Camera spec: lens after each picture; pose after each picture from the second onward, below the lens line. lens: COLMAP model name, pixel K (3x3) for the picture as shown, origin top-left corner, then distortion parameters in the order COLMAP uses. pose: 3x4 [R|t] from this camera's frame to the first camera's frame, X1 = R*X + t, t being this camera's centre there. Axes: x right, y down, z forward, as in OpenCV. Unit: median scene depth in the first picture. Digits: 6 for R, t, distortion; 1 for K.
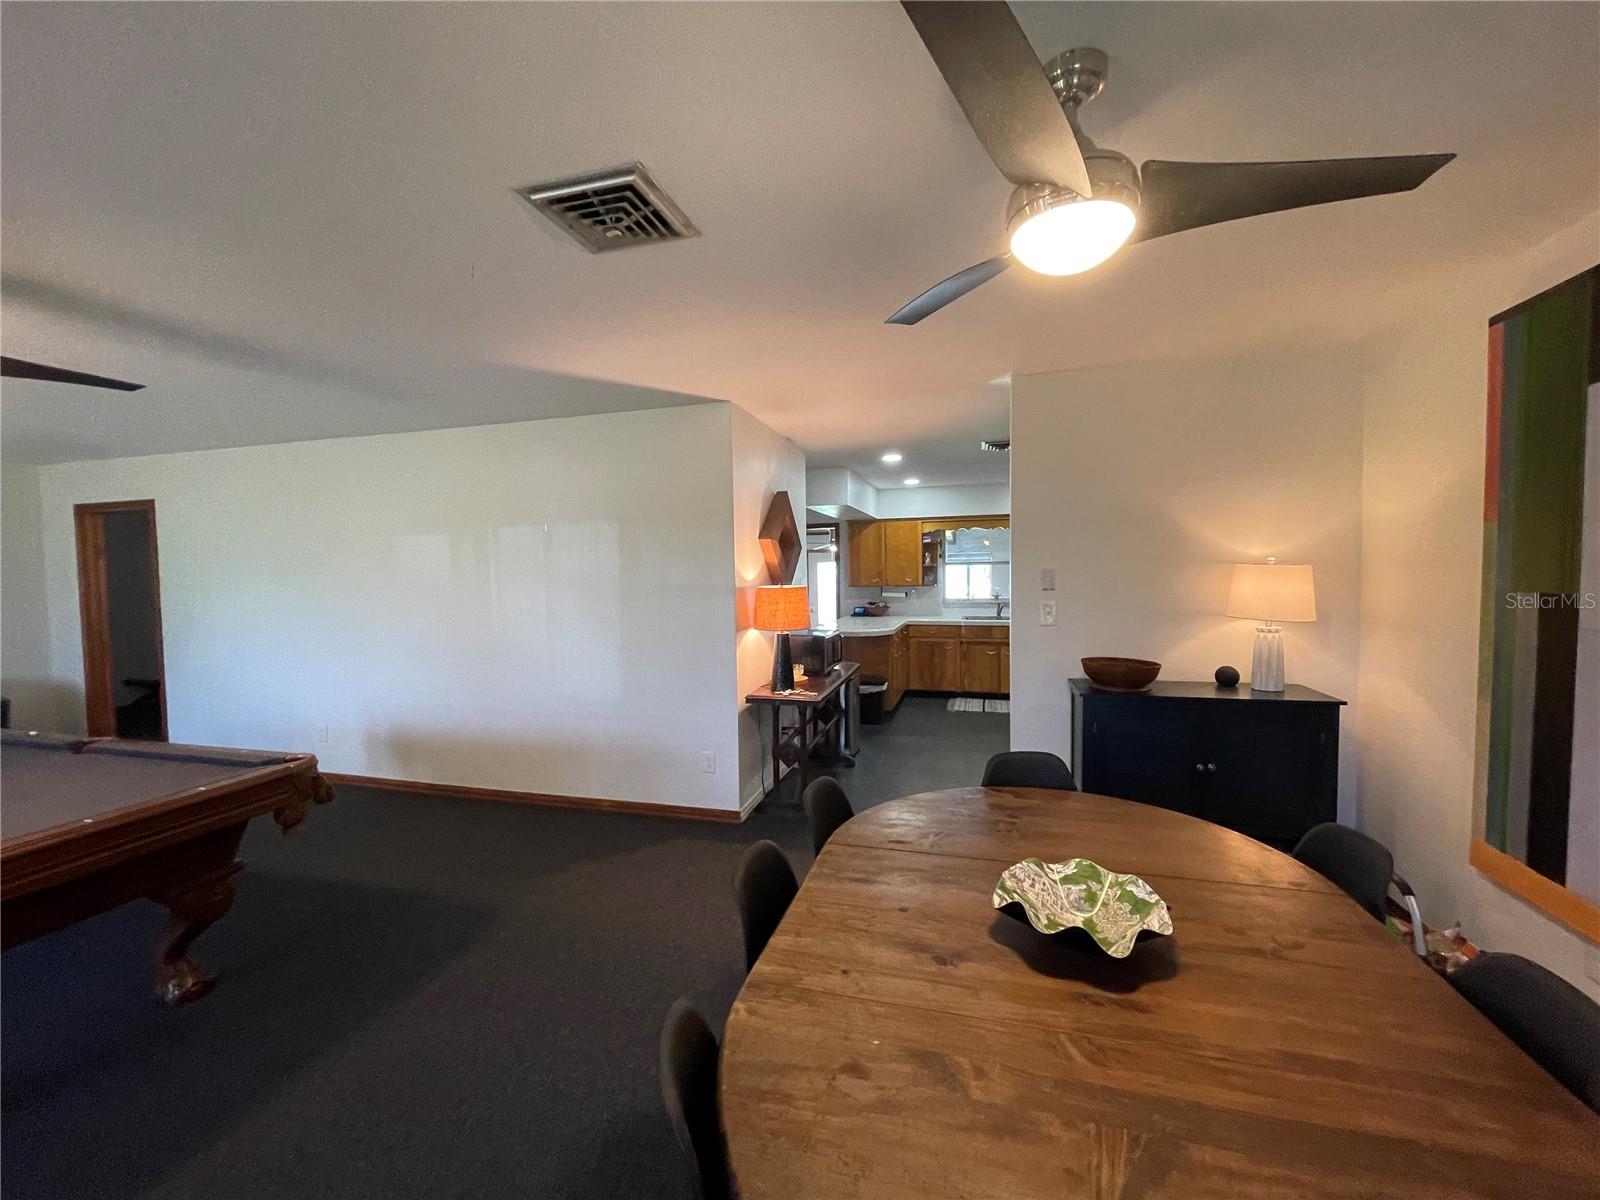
lens RADIAL K [[642.1, 0, 800.0], [0, 642.1, 600.0], [0, 0, 1]] dist [-0.000901, 0.000177]
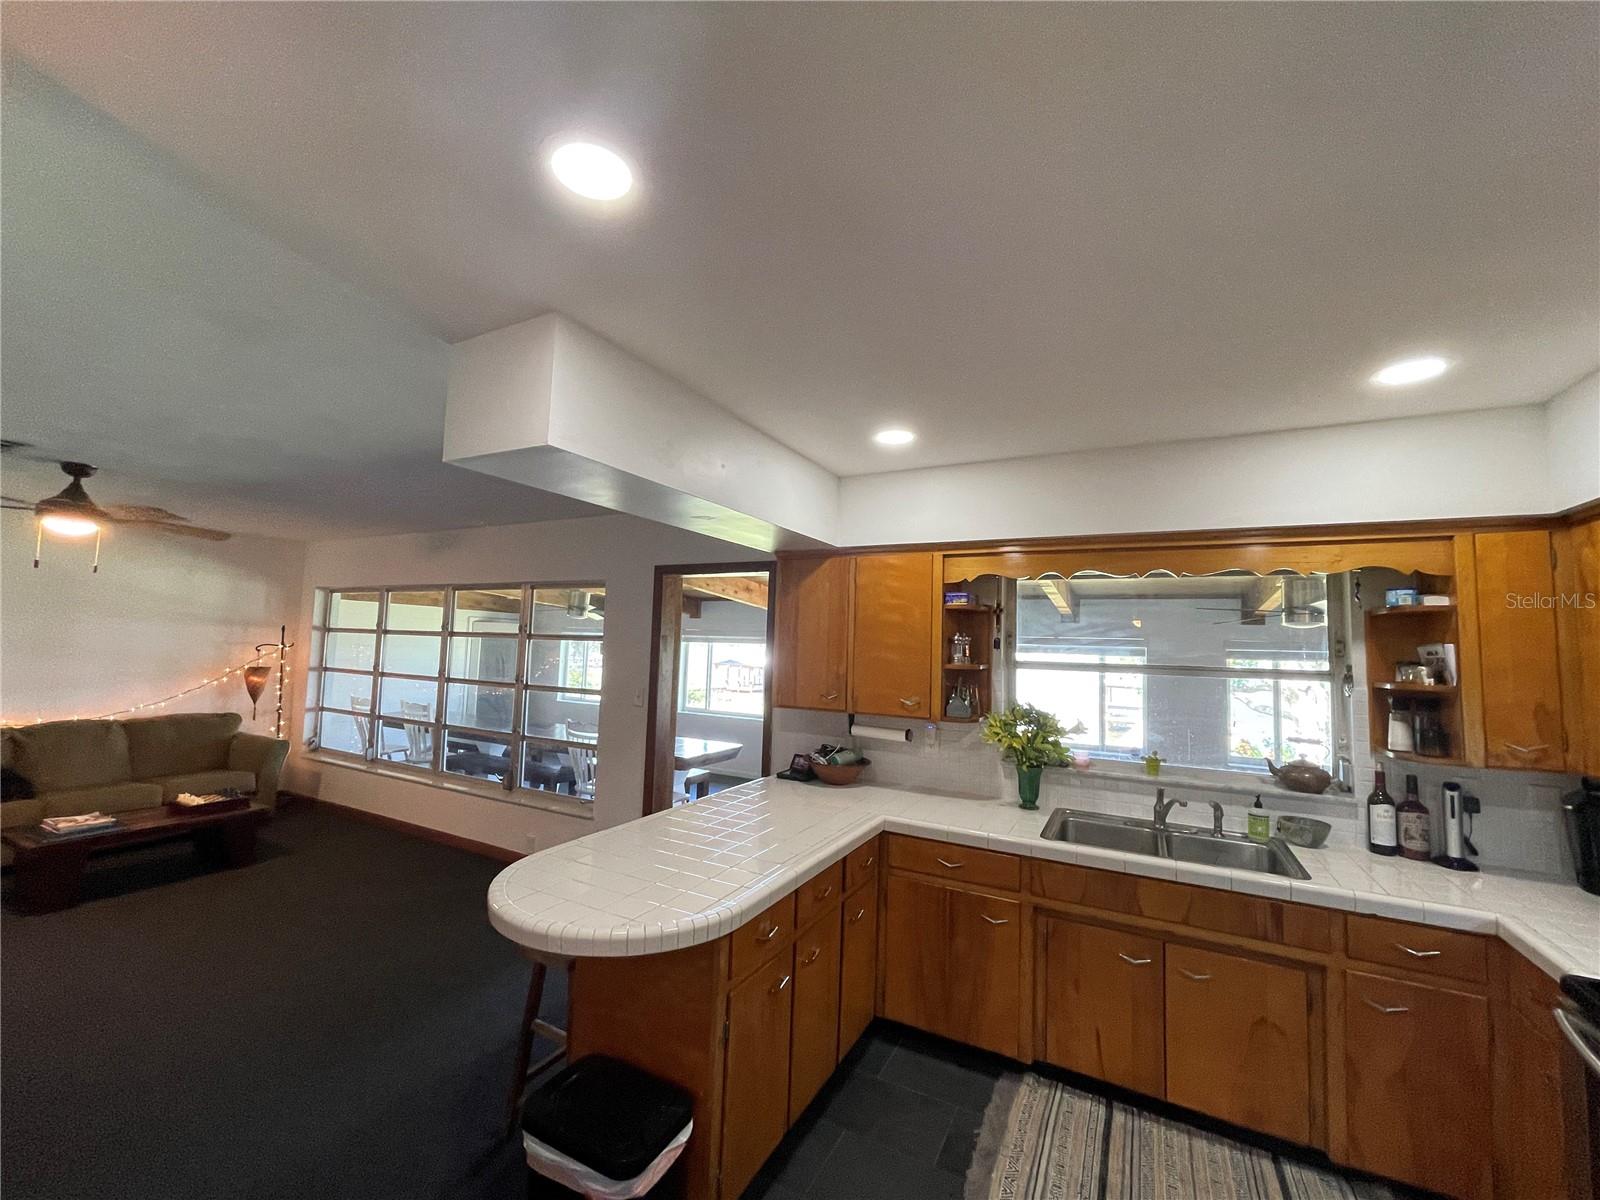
lens RADIAL K [[642.1, 0, 800.0], [0, 642.1, 600.0], [0, 0, 1]] dist [-0.000901, 0.000177]
pose [[0.975167, 0.037361, -0.218295, 0.188477], [-0.067600, 0.988842, -0.132747, -0.036363], [0.210900, 0.144208, 0.966812, 0.600594]]
